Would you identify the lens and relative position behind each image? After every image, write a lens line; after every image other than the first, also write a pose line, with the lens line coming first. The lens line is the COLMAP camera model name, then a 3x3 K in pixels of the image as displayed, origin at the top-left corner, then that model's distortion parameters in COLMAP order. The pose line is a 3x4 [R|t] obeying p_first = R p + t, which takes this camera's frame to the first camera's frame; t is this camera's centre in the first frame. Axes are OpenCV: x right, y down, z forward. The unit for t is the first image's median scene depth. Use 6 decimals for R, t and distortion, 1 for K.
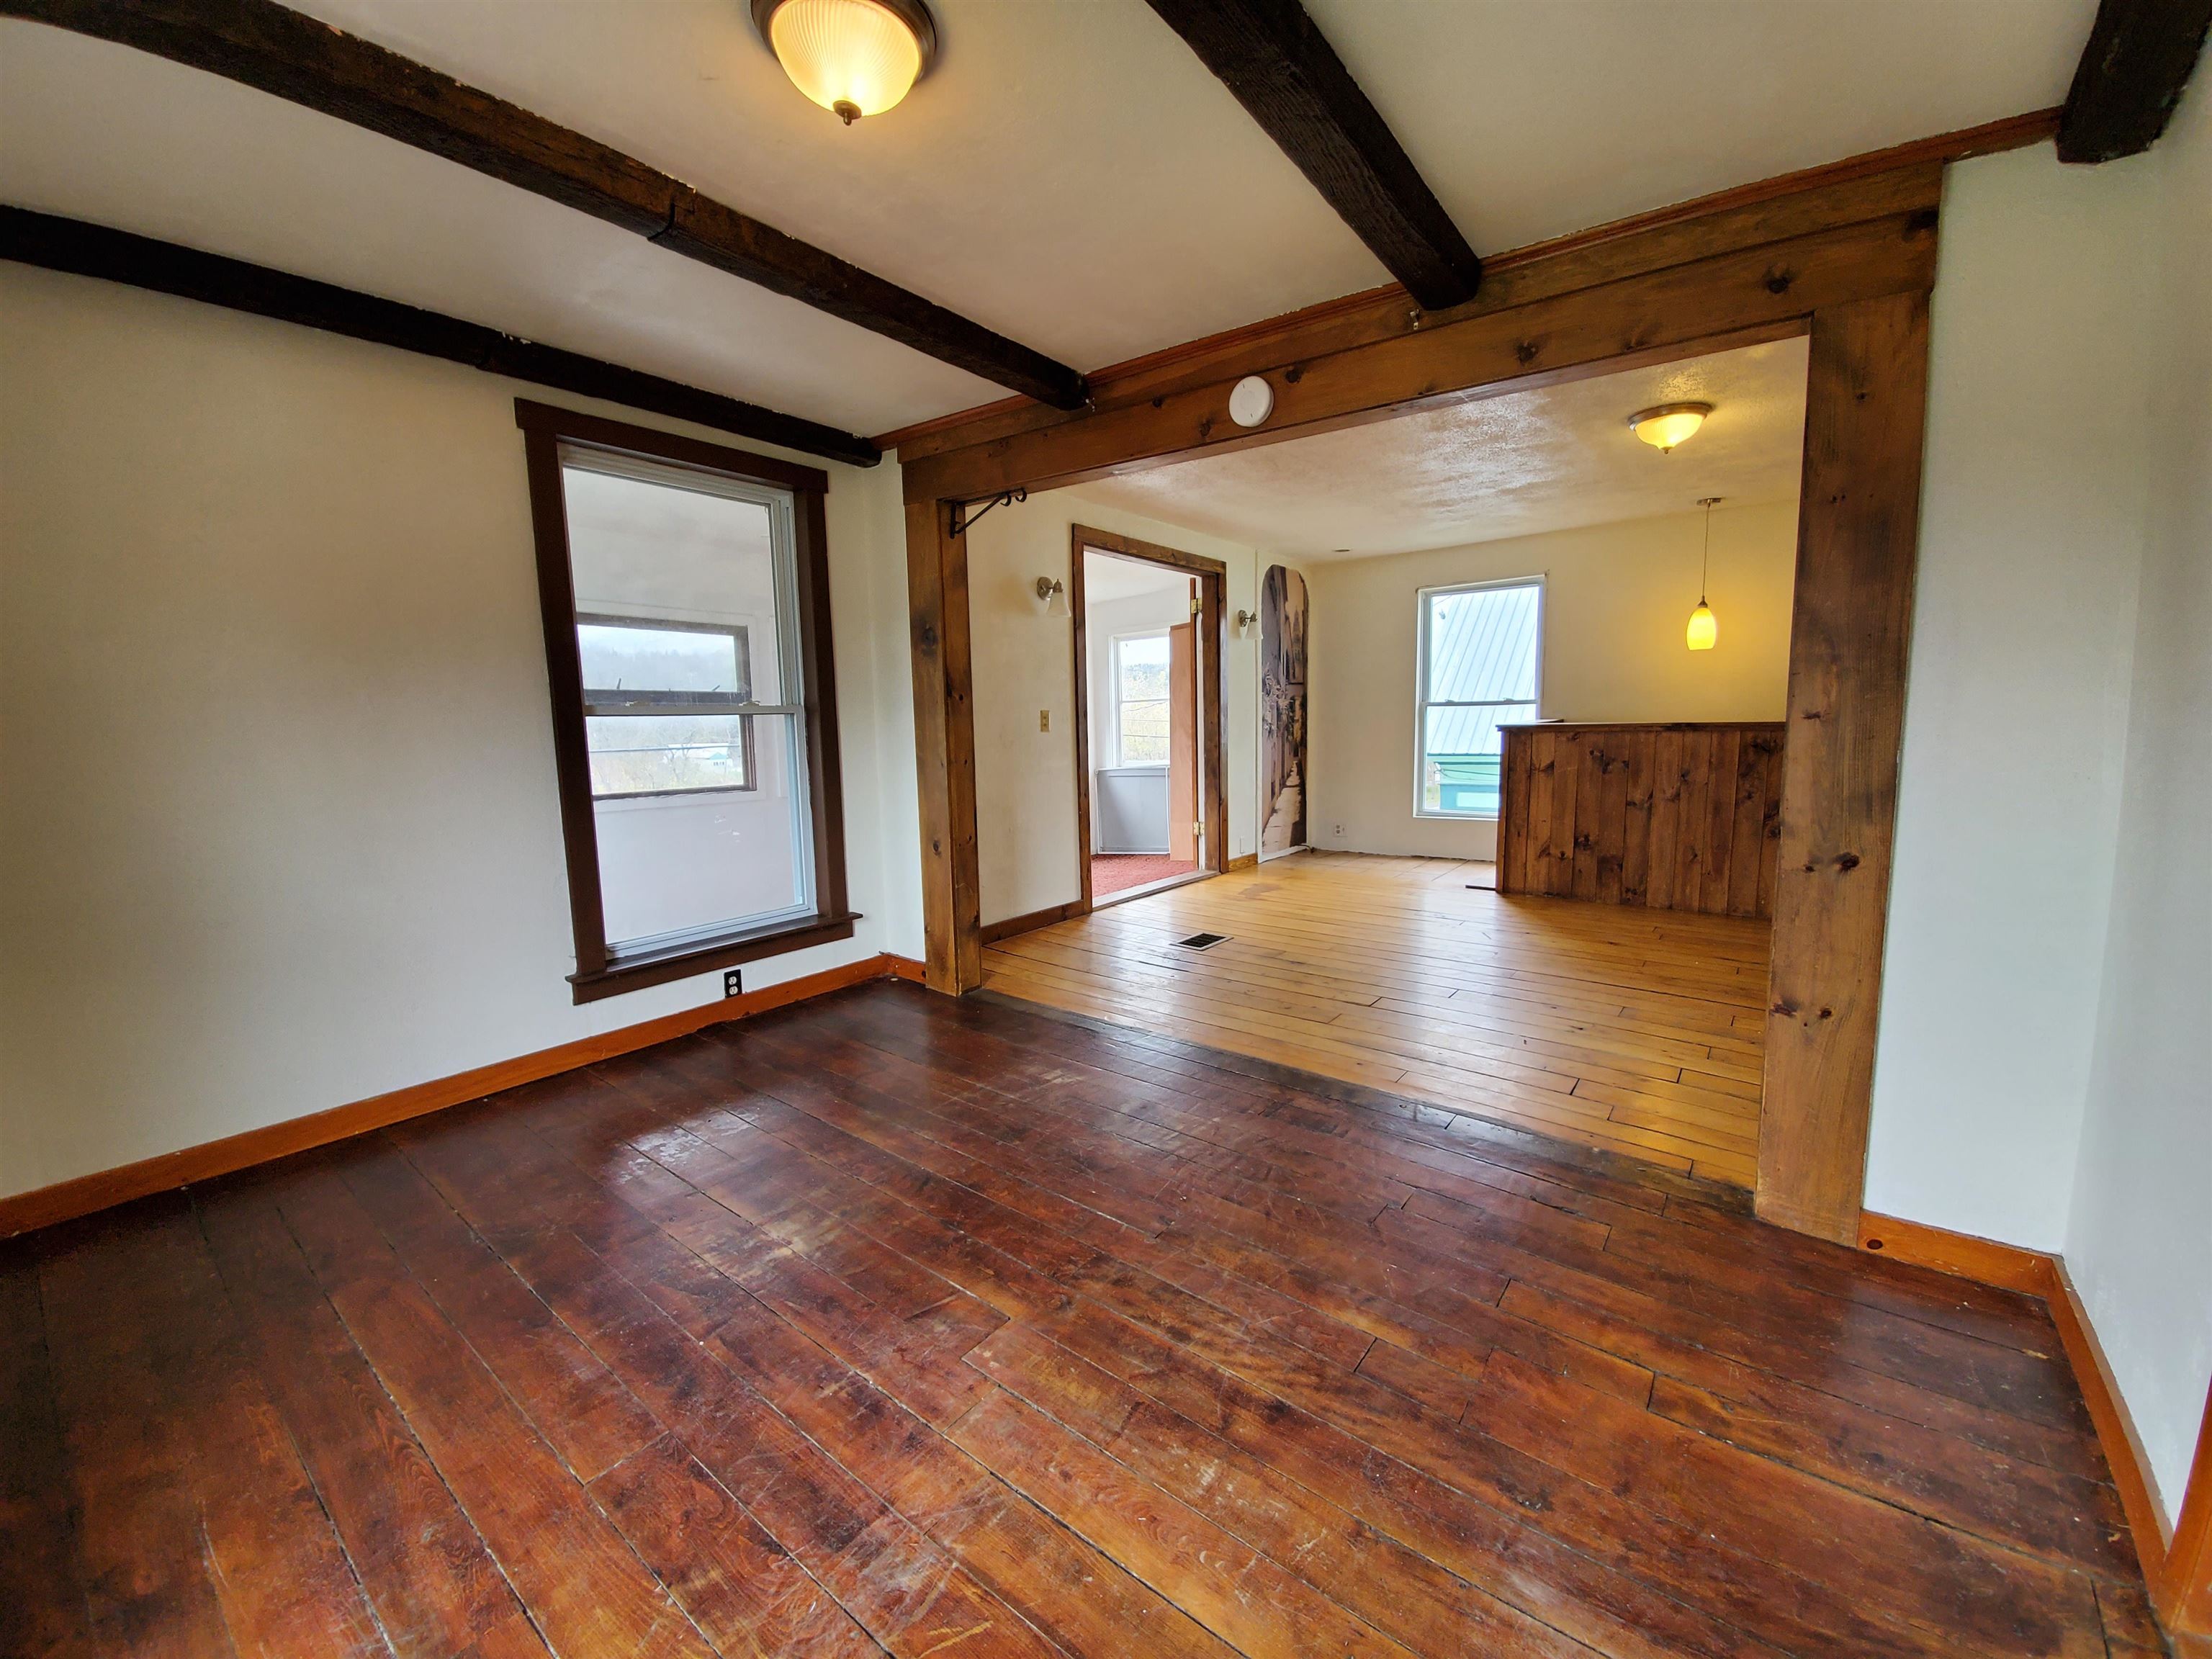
lens RADIAL K [[880.0, 0, 1129.7], [0, 880.0, 820.7], [0, 0, 1]] dist [0.002588, -0.012506]
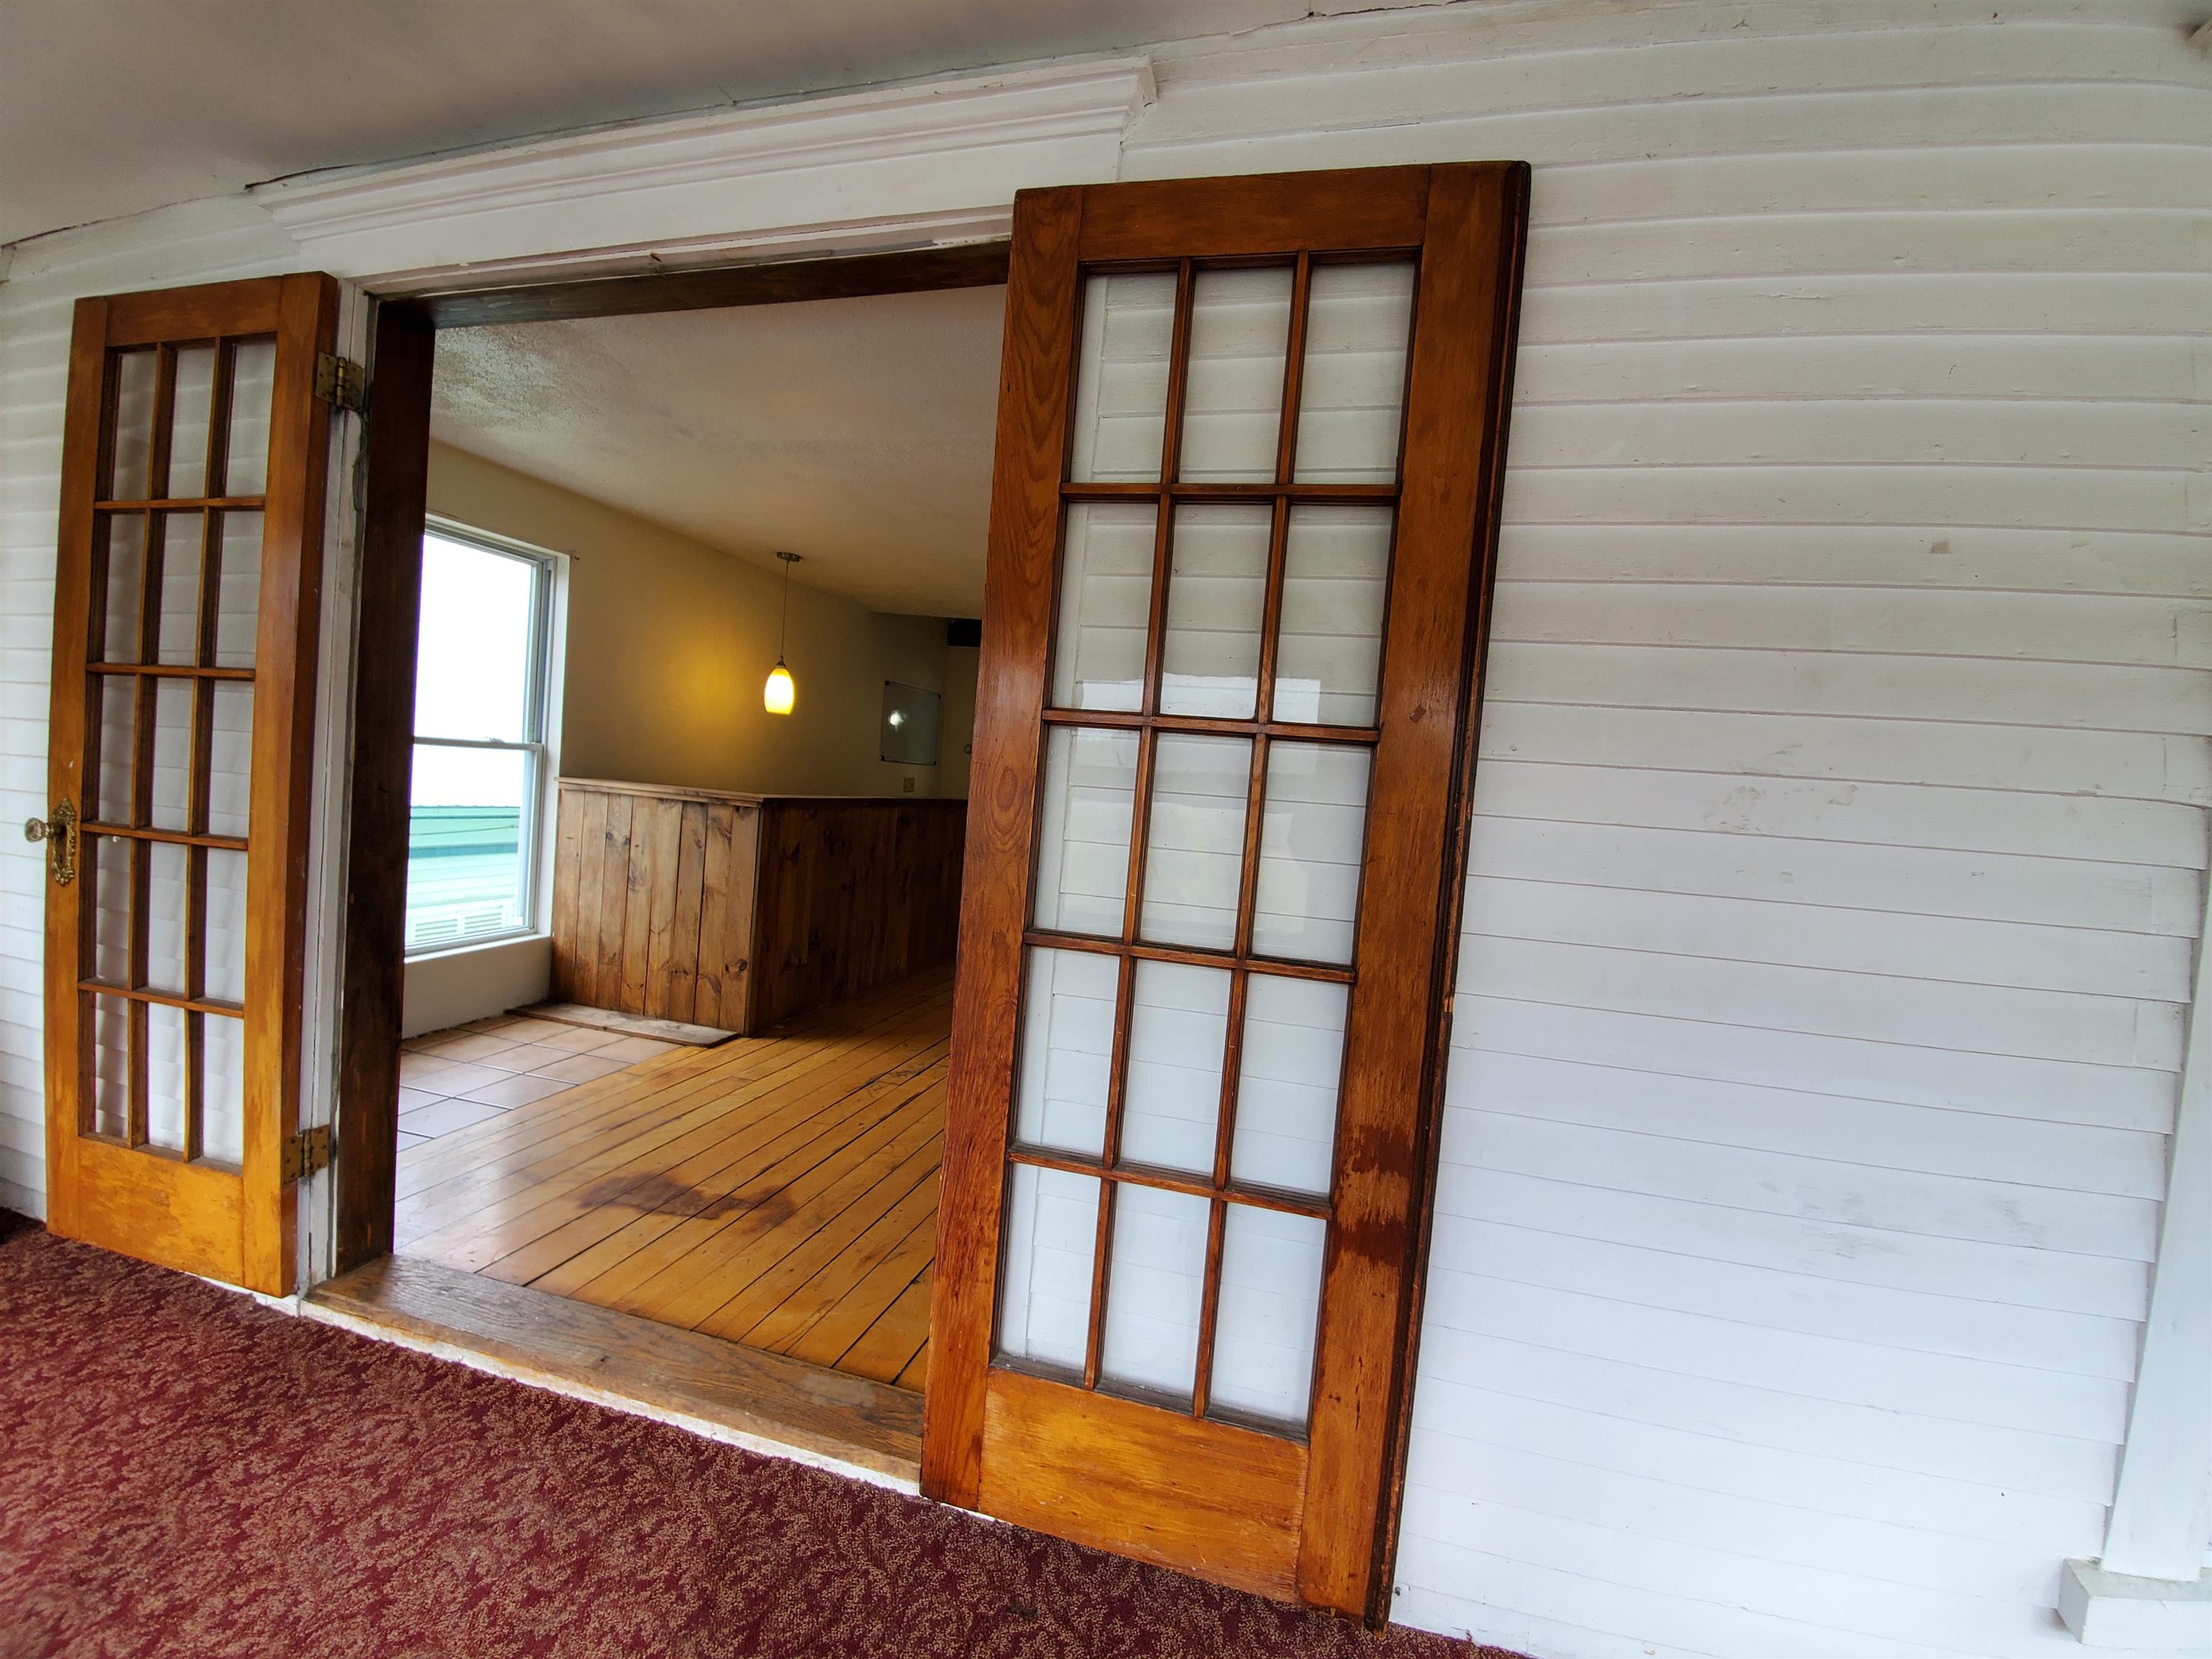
lens RADIAL K [[880.0, 0, 1129.7], [0, 880.0, 820.7], [0, 0, 1]] dist [0.002588, -0.012506]
pose [[-0.388687, -0.047288, 0.920156, -0.344792], [0.042541, 0.996696, 0.069191, -0.131125], [-0.920387, 0.066038, -0.385391, 1.029529]]
